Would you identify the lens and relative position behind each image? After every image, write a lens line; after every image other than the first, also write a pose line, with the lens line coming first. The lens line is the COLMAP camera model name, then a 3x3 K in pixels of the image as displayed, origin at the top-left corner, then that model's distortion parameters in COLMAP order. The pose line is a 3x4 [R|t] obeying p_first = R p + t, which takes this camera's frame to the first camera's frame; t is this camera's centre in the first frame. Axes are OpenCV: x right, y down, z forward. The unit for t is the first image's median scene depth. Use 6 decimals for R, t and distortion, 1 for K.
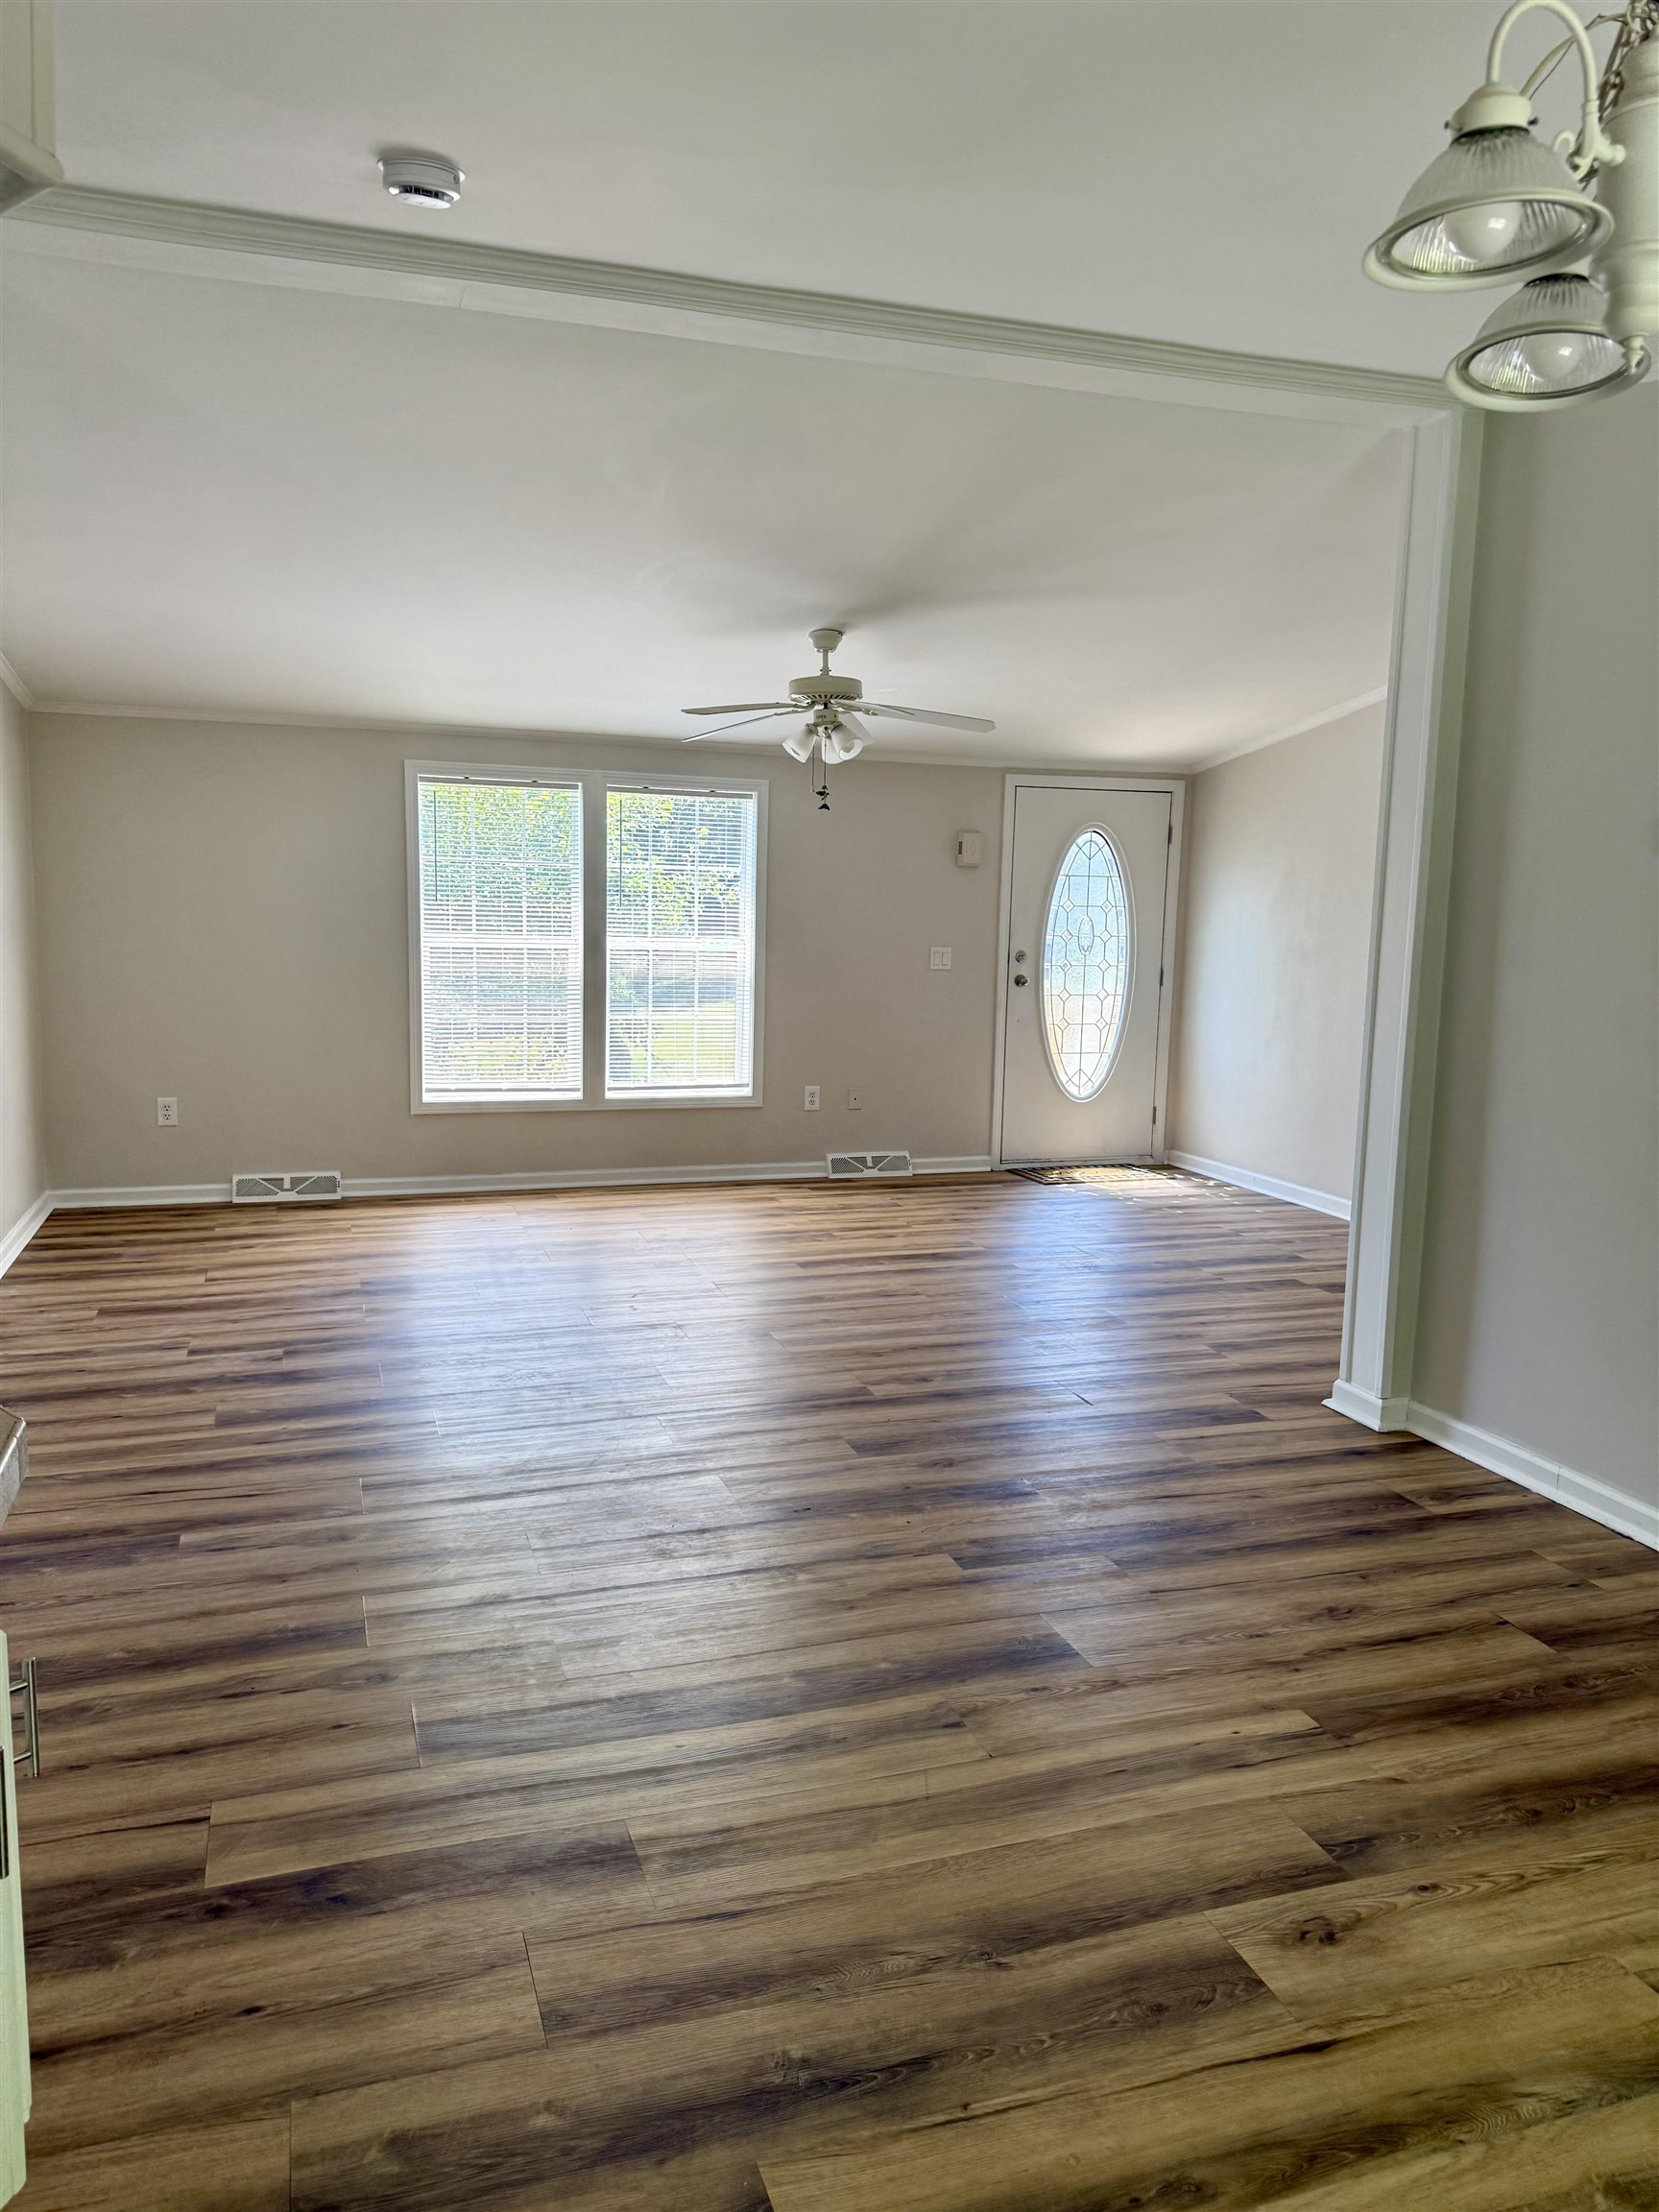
lens RADIAL K [[1555.5, 0, 804.1], [0, 1555.5, 1104.3], [0, 0, 1]] dist [0.001884, 0.000532]
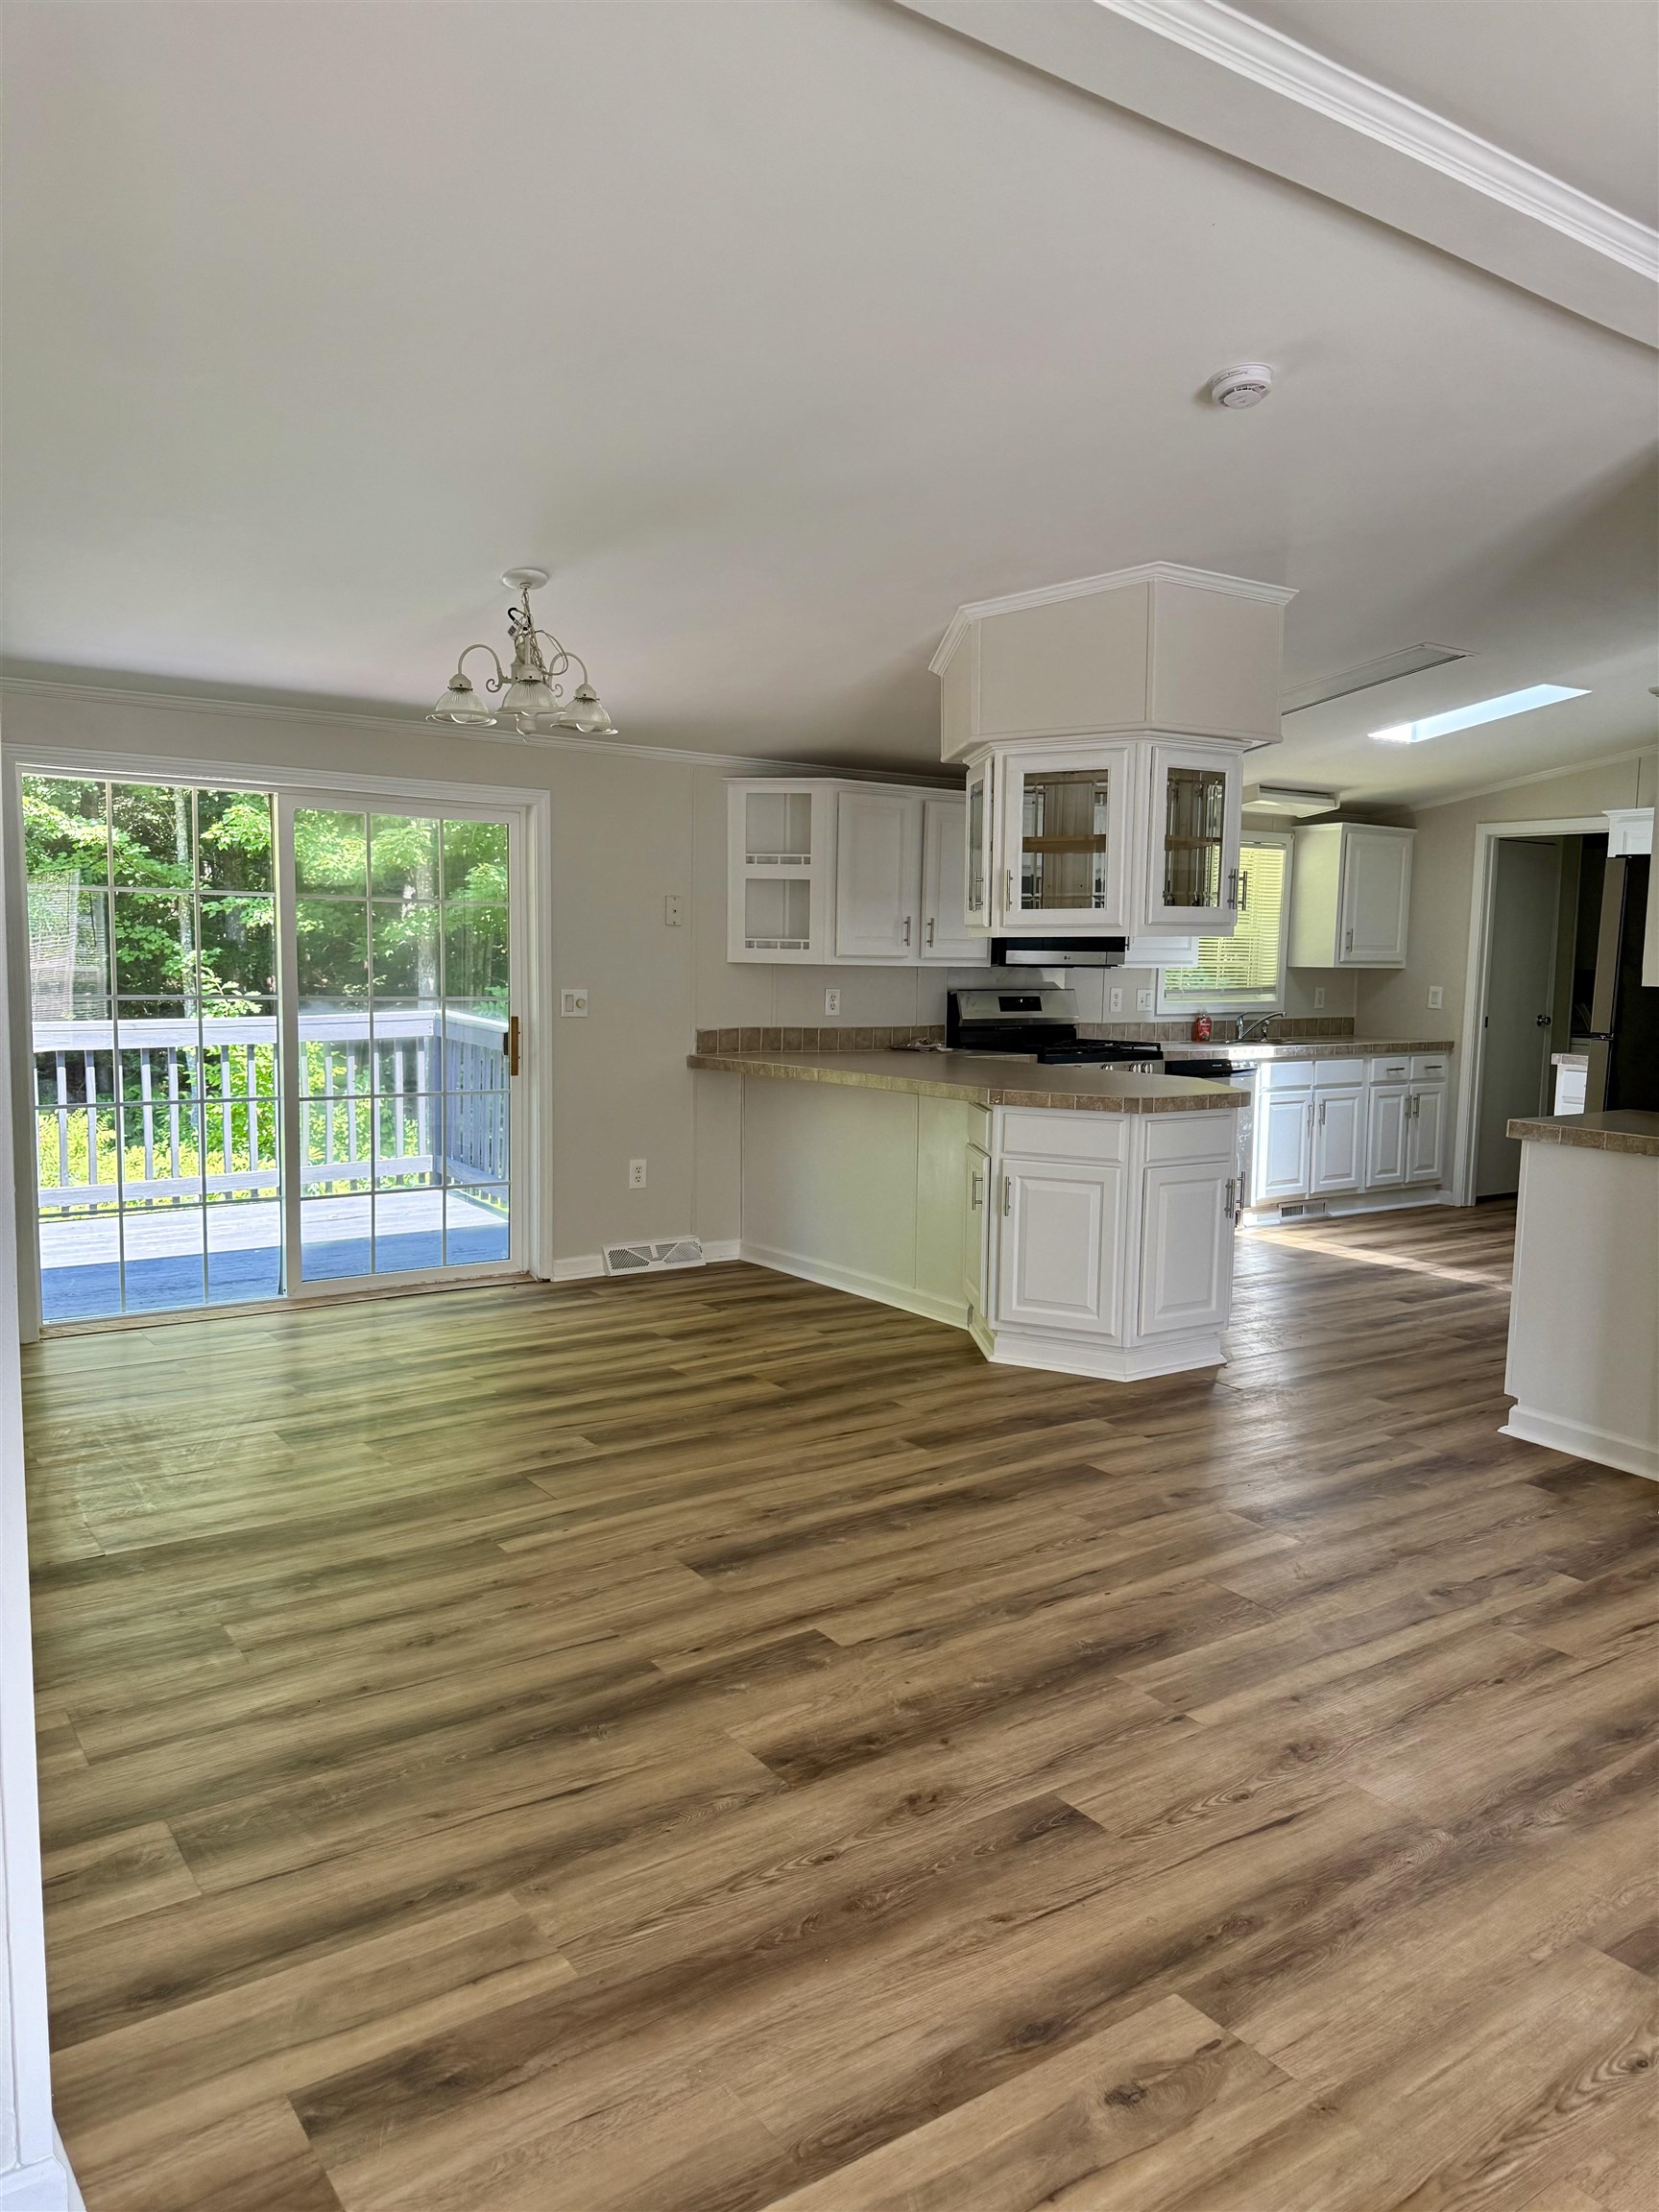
lens RADIAL K [[1568.7, 0, 805.3], [0, 1568.7, 1112.1], [0, 0, 1]] dist [0.079800, -0.111069]
pose [[-0.957090, -0.005876, -0.289732, 0.603837], [-0.075044, 0.970715, 0.228212, -0.339853], [0.279906, 0.240162, -0.929502, 2.837205]]
